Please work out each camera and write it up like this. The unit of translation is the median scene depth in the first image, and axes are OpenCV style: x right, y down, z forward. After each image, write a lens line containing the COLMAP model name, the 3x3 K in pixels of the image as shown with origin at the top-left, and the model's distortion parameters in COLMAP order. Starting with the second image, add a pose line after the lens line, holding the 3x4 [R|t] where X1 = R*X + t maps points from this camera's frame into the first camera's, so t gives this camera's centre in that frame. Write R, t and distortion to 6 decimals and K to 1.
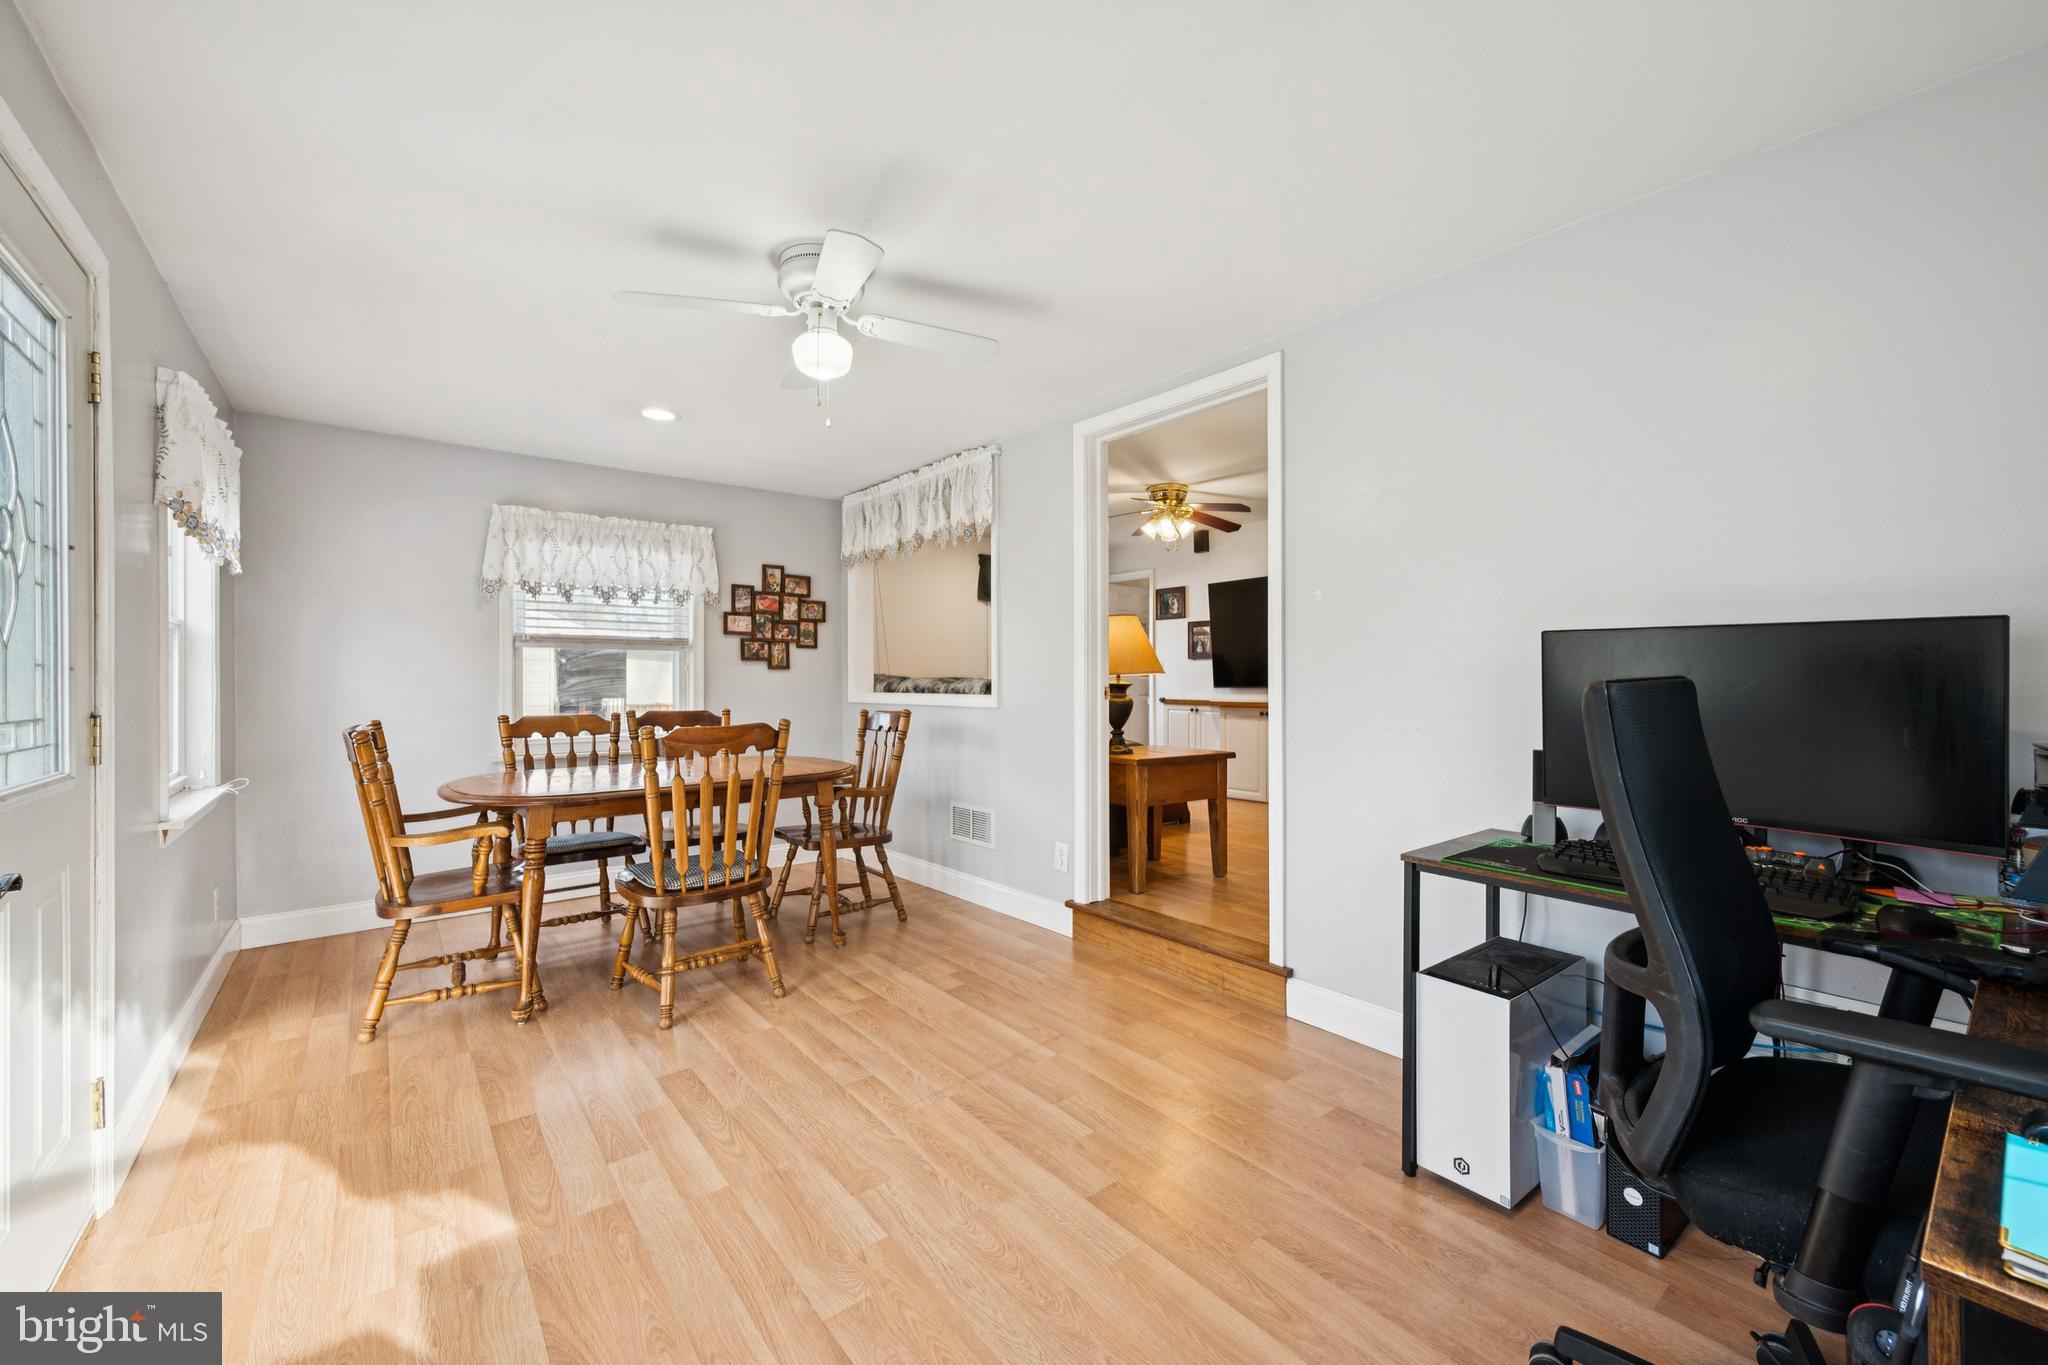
lens RADIAL K [[810.3, 0, 1022.3], [0, 810.3, 676.7], [0, 0, 1]] dist [0.004669, 0.000095]
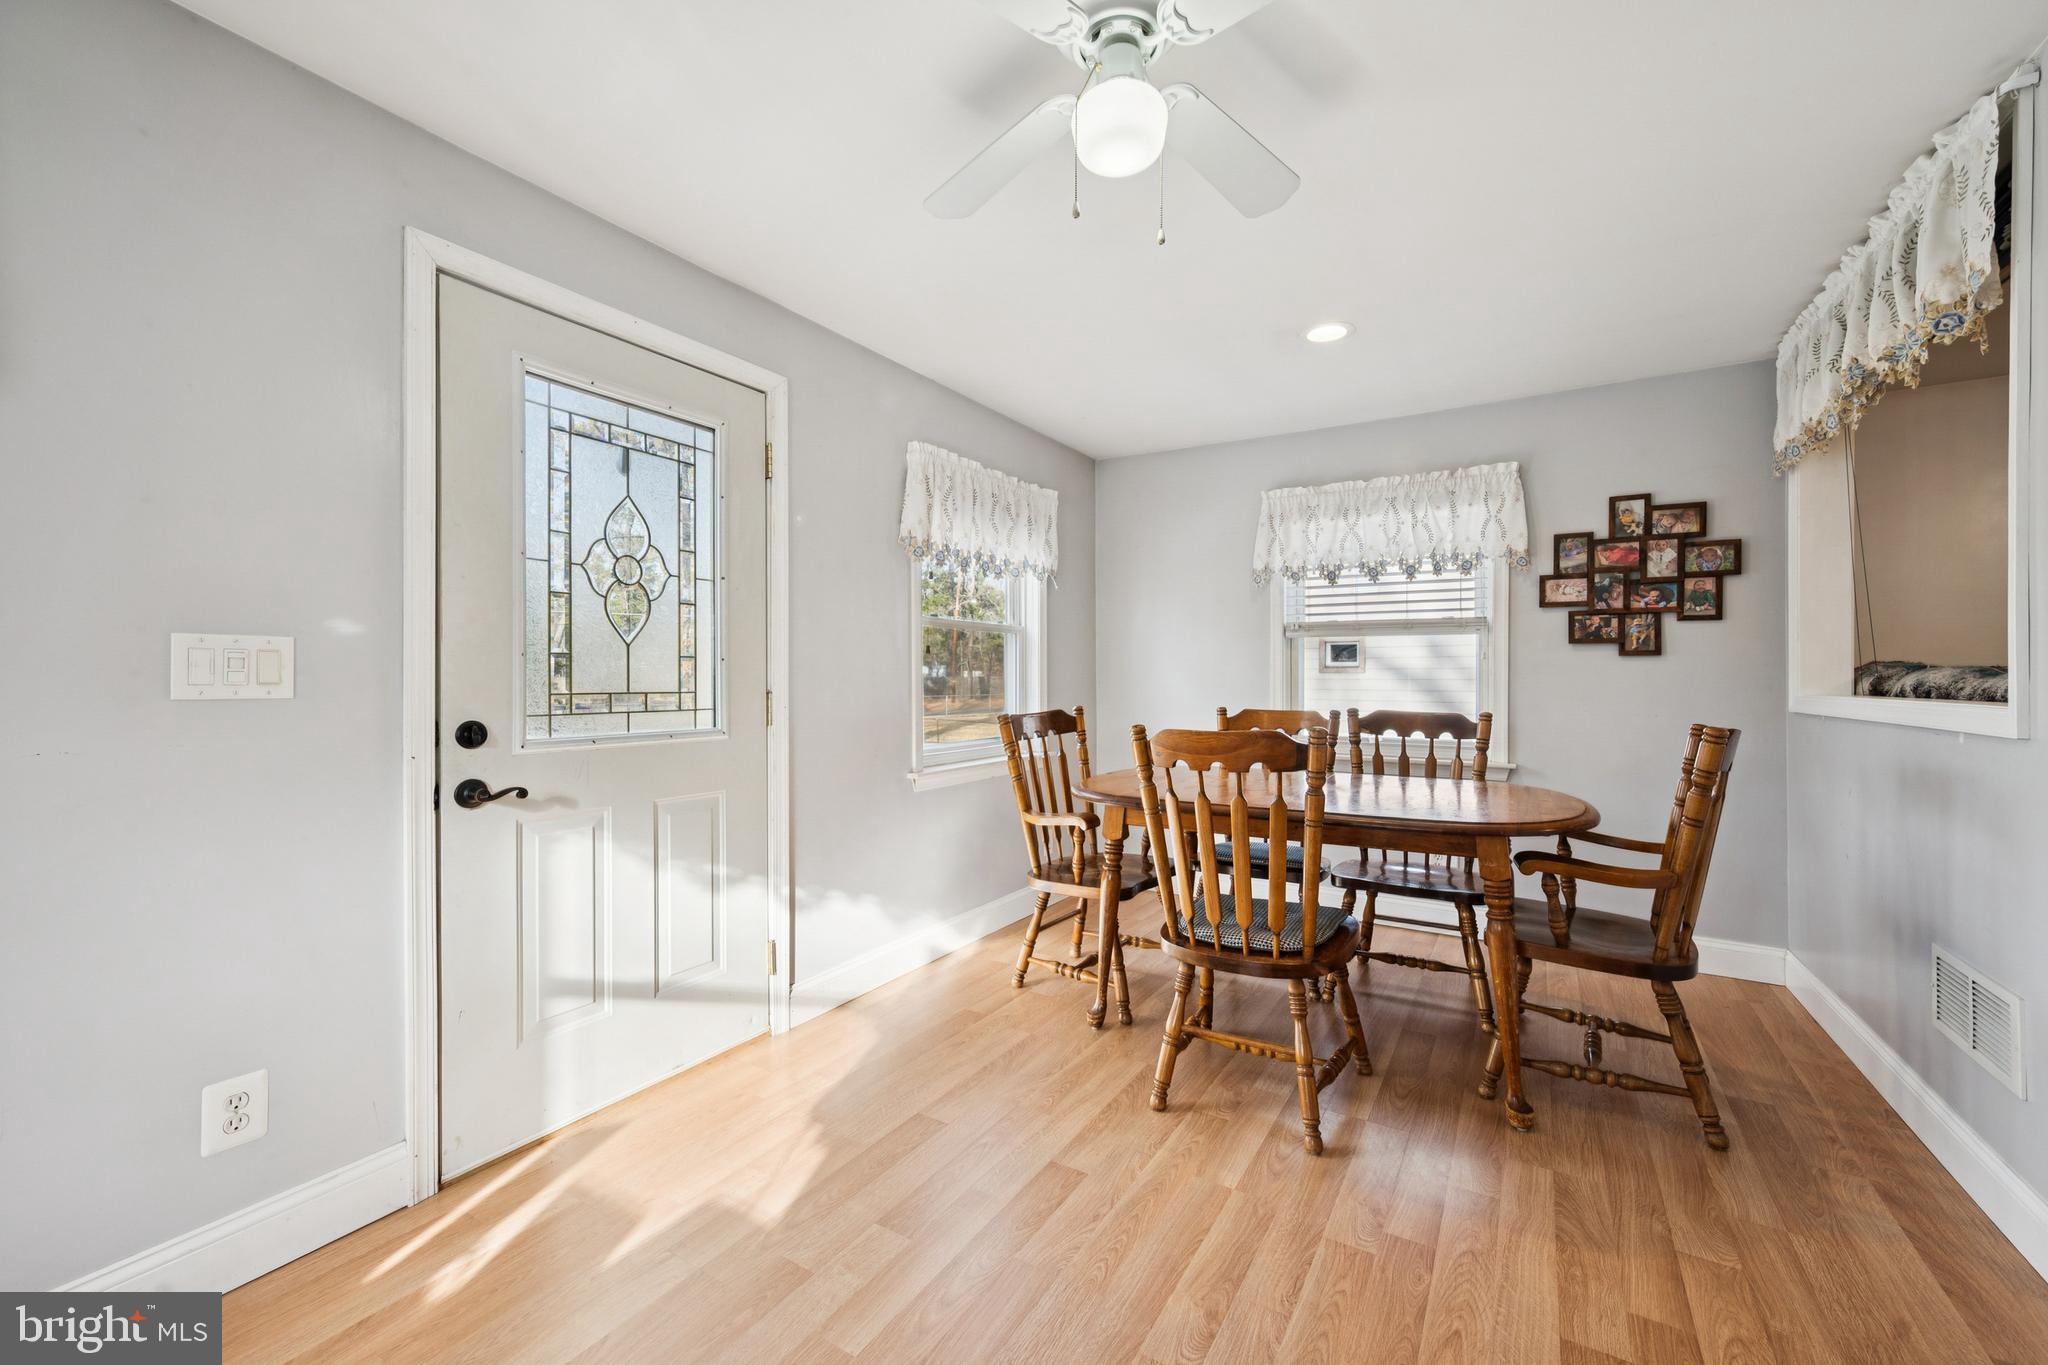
lens RADIAL K [[810.3, 0, 1033.0], [0, 810.3, 677.7], [0, 0, 1]] dist [0.004669, 0.000095]
pose [[0.345553, 0.002661, -0.938395, 0.148646], [-0.000028, 0.999996, 0.002826, 0.006991], [0.938399, -0.000951, 0.345552, 0.355945]]
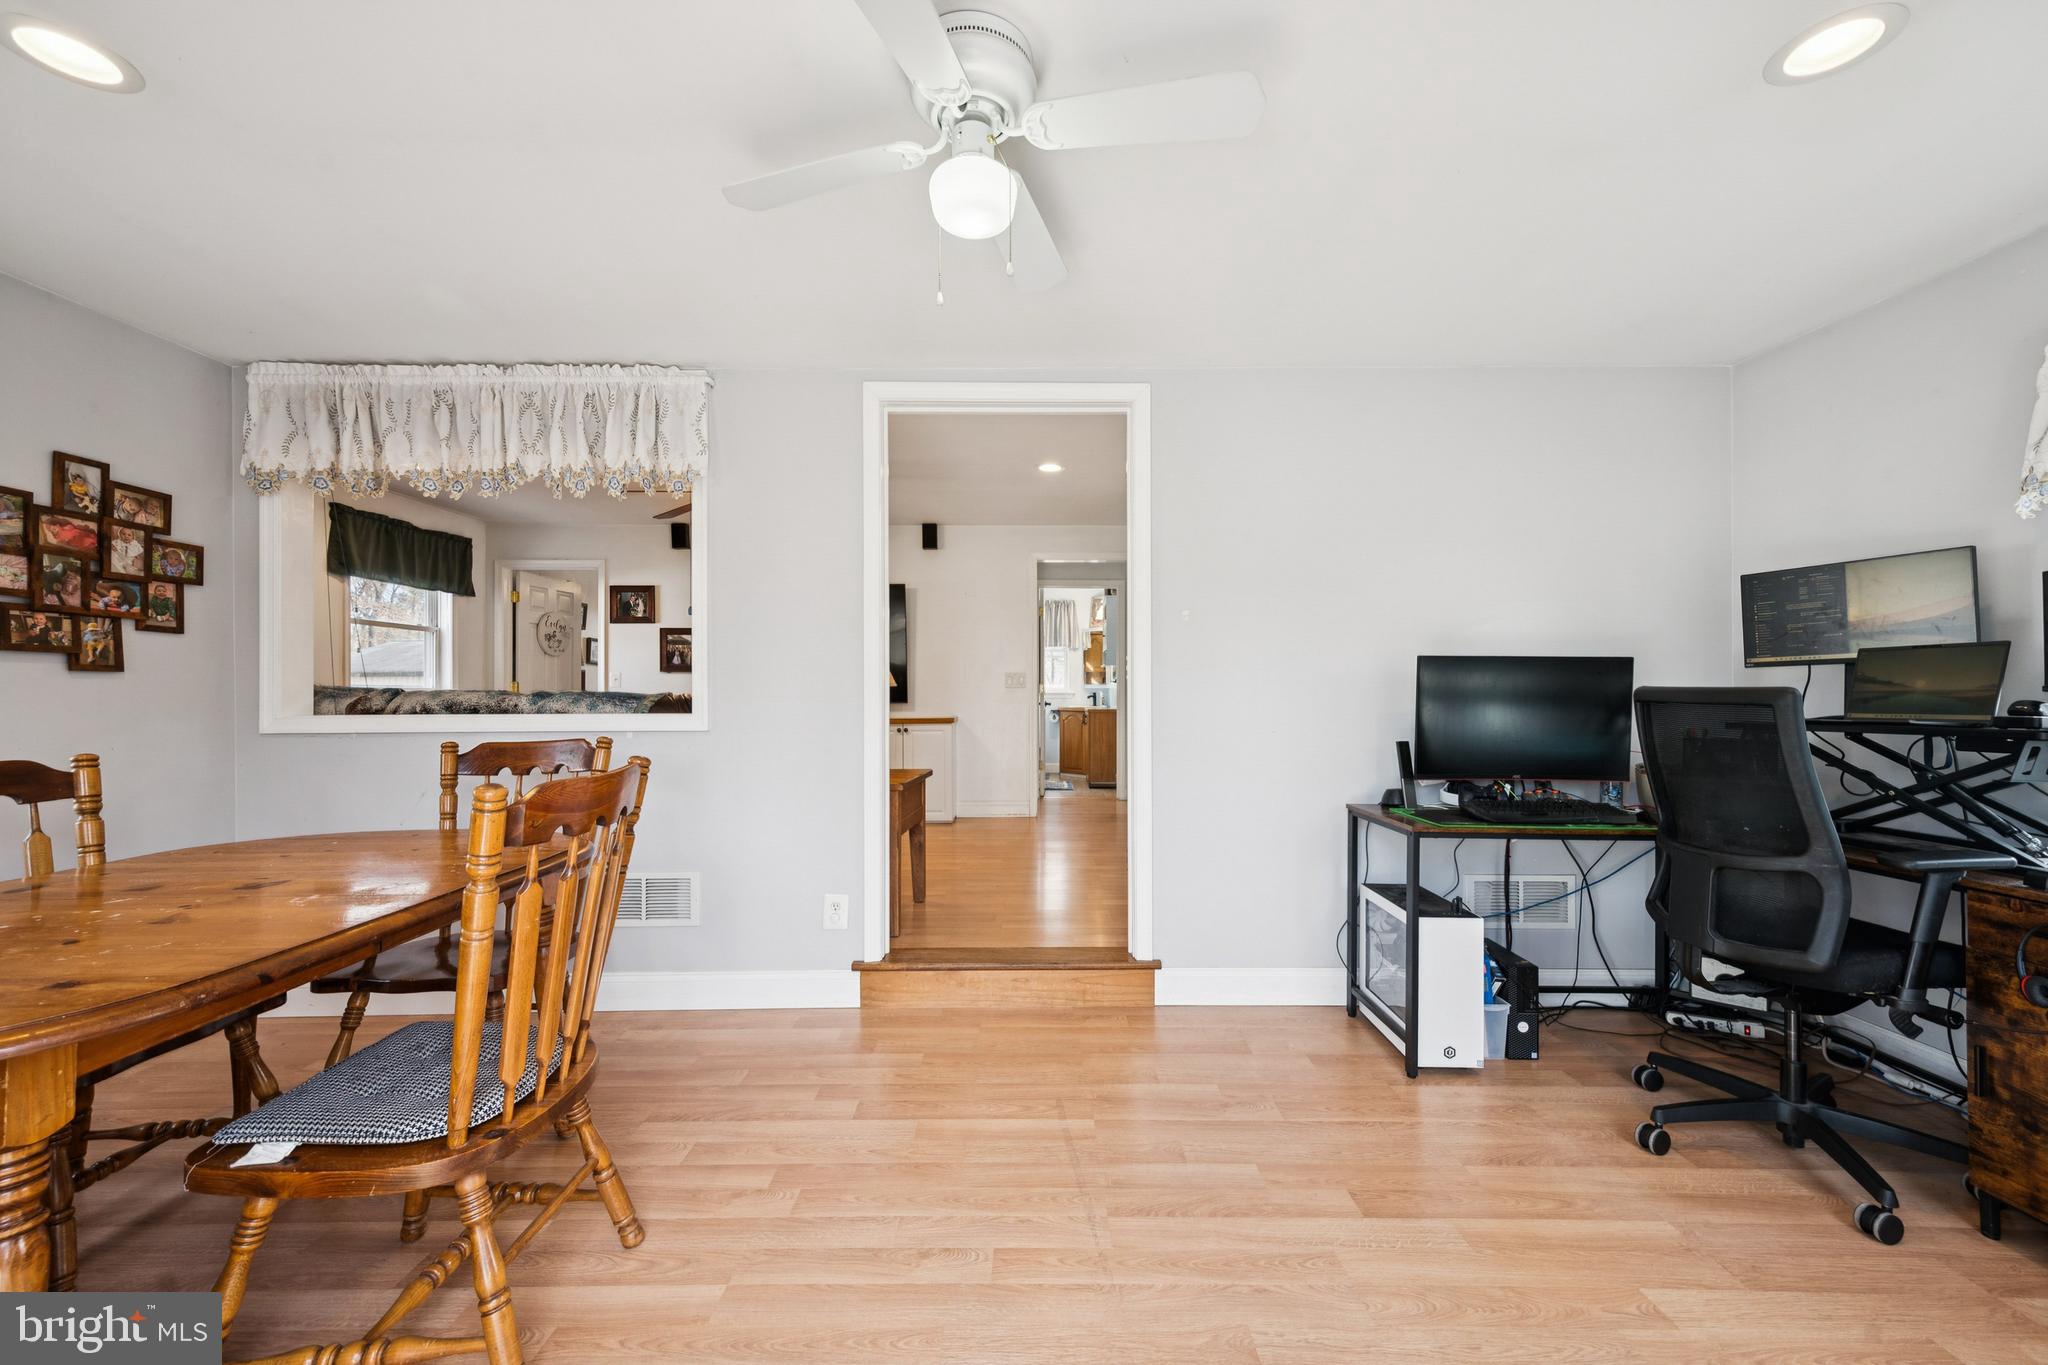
lens RADIAL K [[810.3, 0, 1030.4], [0, 810.3, 695.2], [0, 0, 1]] dist [0.004669, 0.000095]
pose [[0.626232, 0.000965, 0.779636, -0.359986], [-0.001046, 0.999999, -0.000398, 0.005355], [-0.779636, -0.000567, 0.626233, 0.268828]]
